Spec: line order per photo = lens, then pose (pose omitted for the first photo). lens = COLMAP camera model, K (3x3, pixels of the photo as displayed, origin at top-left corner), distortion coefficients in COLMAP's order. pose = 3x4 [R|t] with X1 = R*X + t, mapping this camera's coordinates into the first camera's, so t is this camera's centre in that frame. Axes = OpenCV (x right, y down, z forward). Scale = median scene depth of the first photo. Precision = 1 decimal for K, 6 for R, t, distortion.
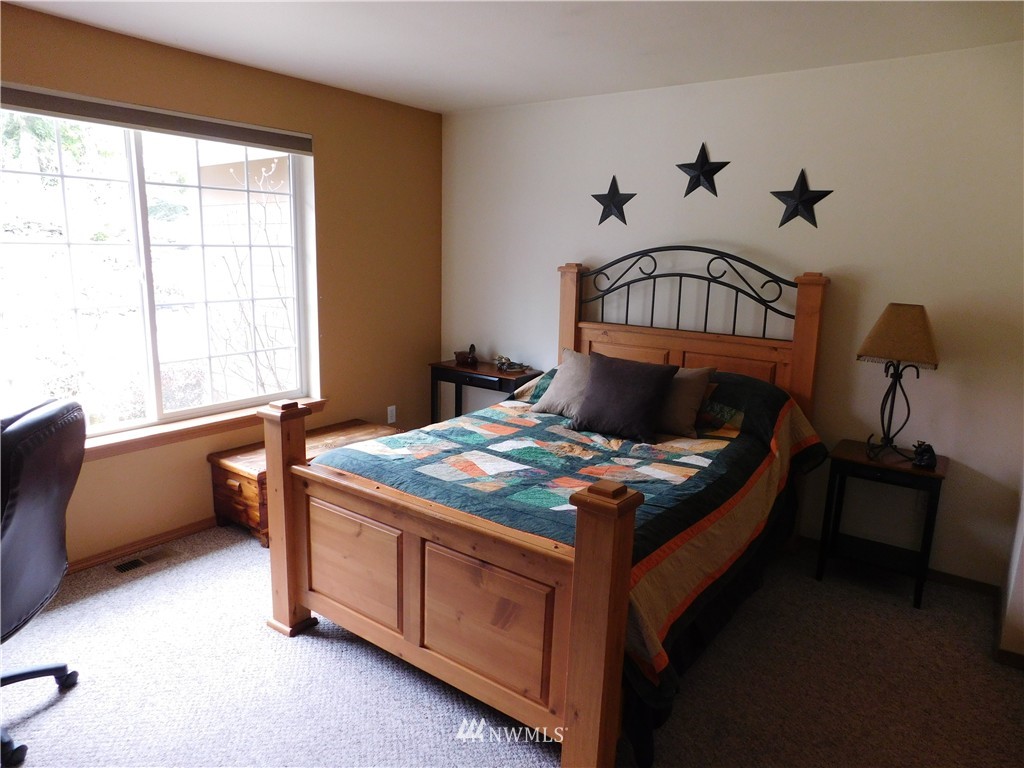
lens RADIAL K [[676.9, 0, 512.5], [0, 676.9, 382.7], [0, 0, 1]] dist [-0.018277, 0.000323]
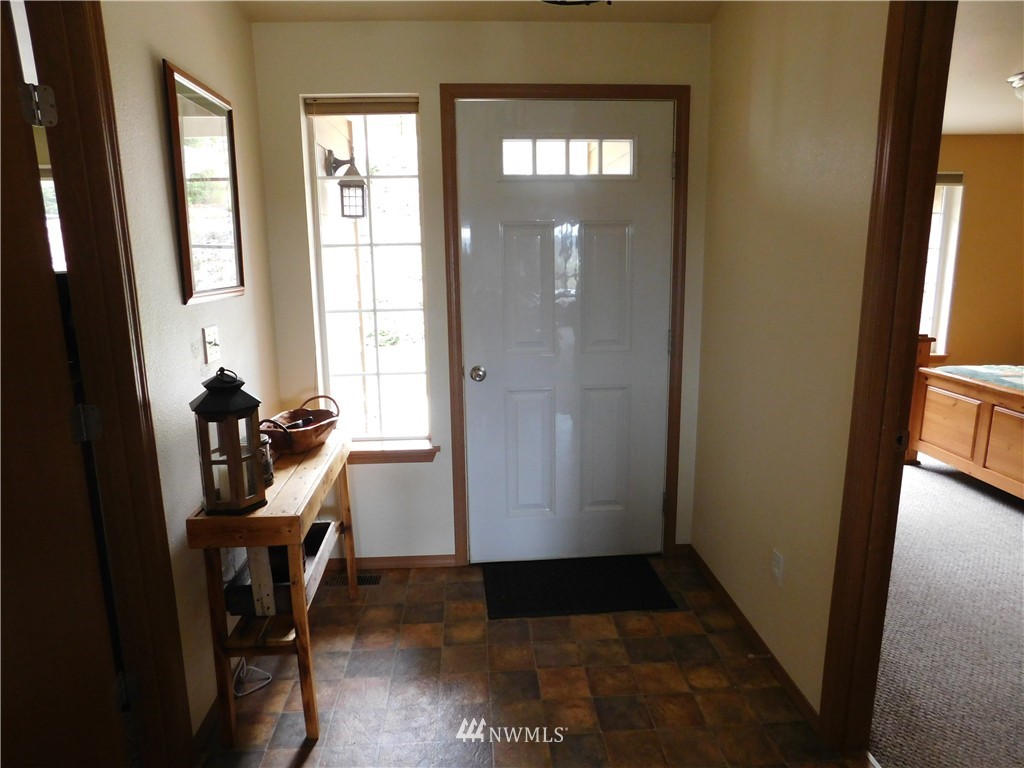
lens RADIAL K [[676.9, 0, 512.2], [0, 676.9, 387.6], [0, 0, 1]] dist [-0.018277, 0.000323]
pose [[0.650331, 0.118584, -0.750338, 0.351862], [-0.126731, 0.990835, 0.046752, 0.247244], [0.749005, 0.064686, 0.659399, -1.096985]]
